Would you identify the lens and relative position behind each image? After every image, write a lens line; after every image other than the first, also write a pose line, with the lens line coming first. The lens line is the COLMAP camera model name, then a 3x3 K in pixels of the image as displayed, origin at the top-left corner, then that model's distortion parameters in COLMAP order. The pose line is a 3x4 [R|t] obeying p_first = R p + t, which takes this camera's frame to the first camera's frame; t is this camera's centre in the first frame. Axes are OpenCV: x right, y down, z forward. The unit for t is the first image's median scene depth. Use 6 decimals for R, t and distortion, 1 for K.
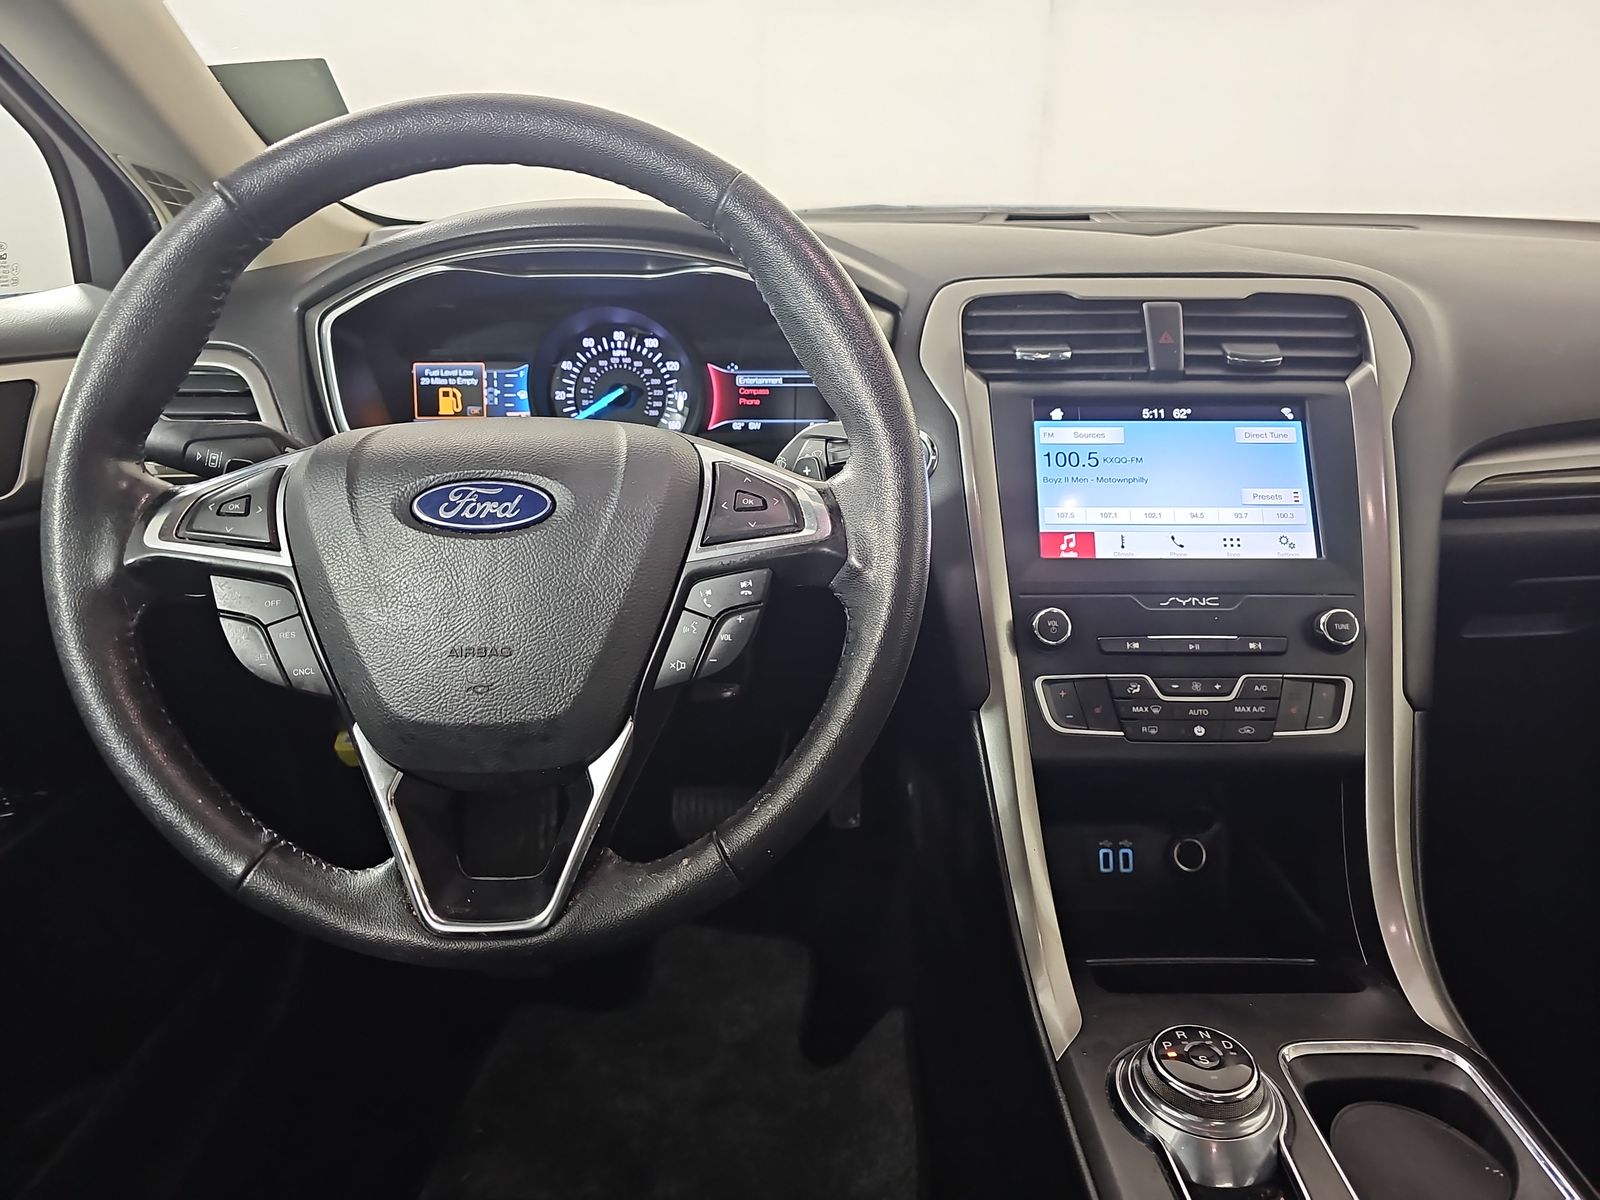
lens RADIAL K [[1055.1, 0, 808.8], [0, 1055.1, 609.9], [0, 0, 1]] dist [0.027672, -0.043071]
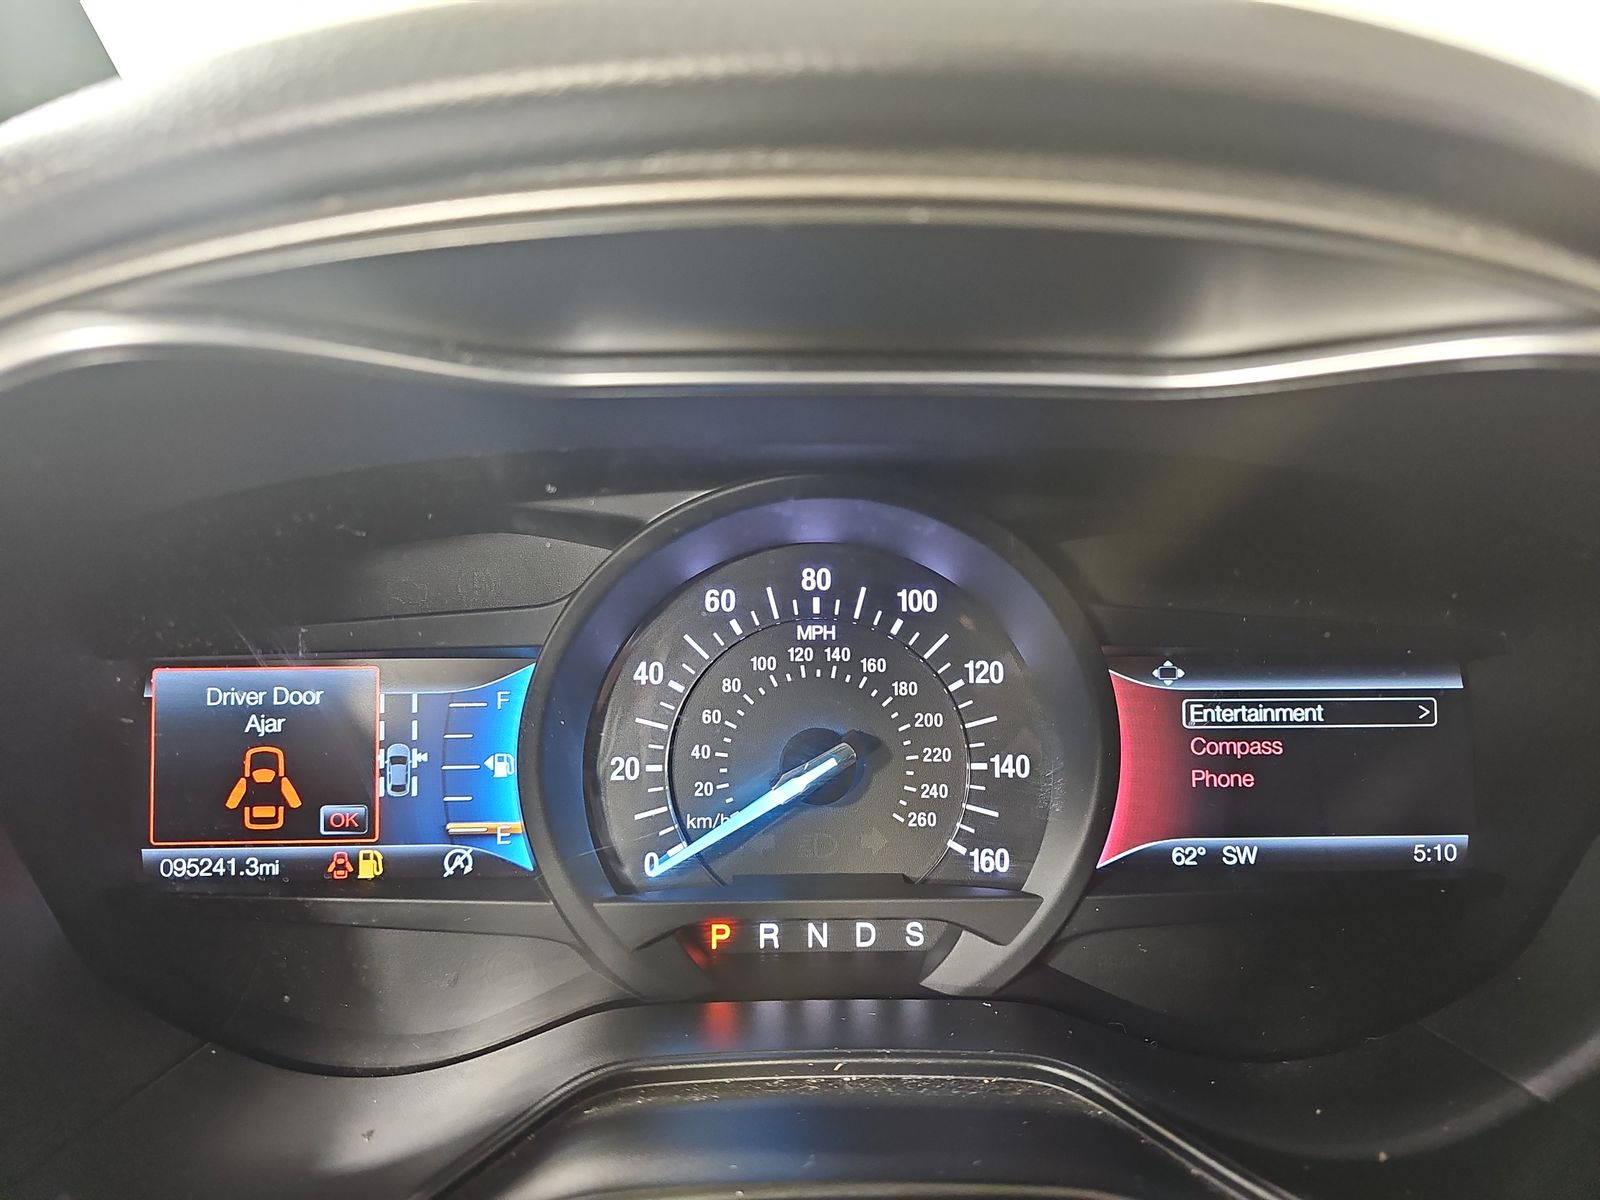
lens RADIAL K [[1055.1, 0, 841.2], [0, 1055.1, 561.6], [0, 0, 1]] dist [0.027672, -0.043071]
pose [[0.999753, -0.002210, 0.022129, -0.198613], [0.006098, 0.984154, -0.177214, -0.230873], [-0.021387, 0.177305, 0.983924, 0.762115]]
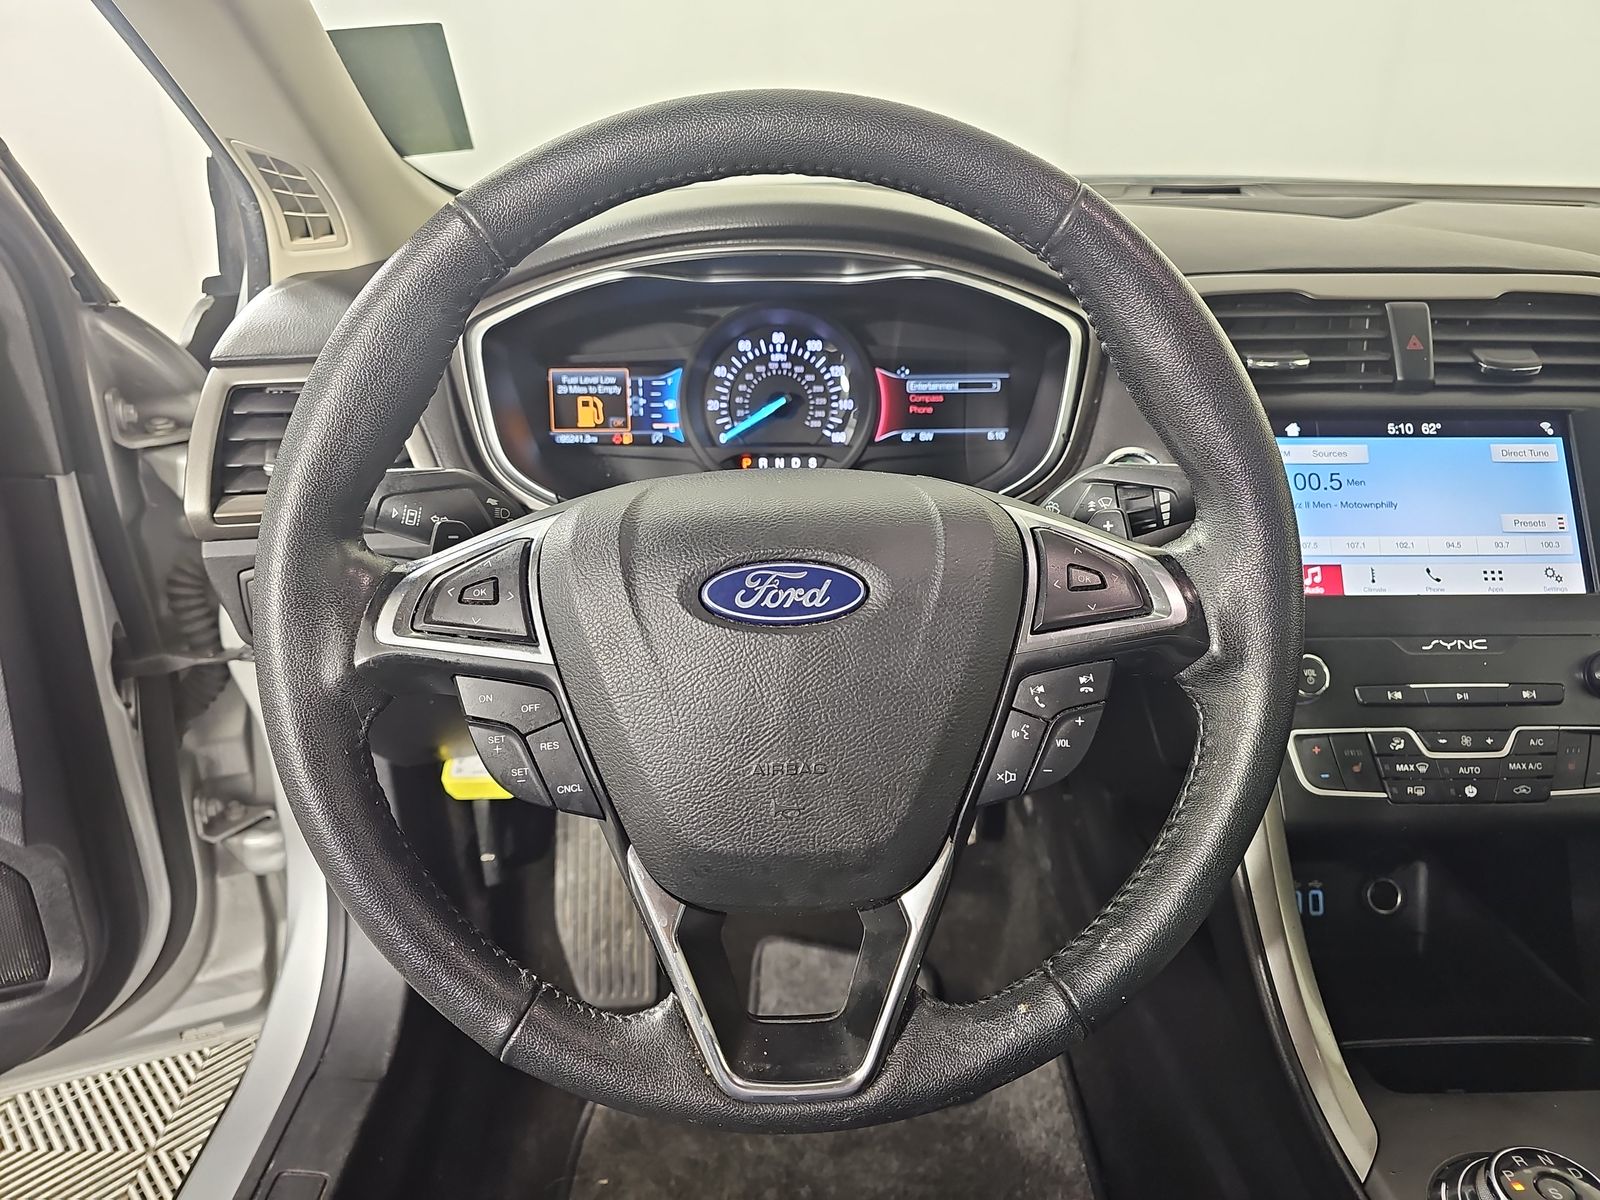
lens RADIAL K [[1055.1, 0, 792.2], [0, 1055.1, 600.6], [0, 0, 1]] dist [0.027672, -0.043071]
pose [[0.999966, -0.006376, 0.005168, -0.192958], [0.006175, 0.999257, 0.038032, -0.078027], [-0.005407, -0.037999, 0.999263, 0.103873]]
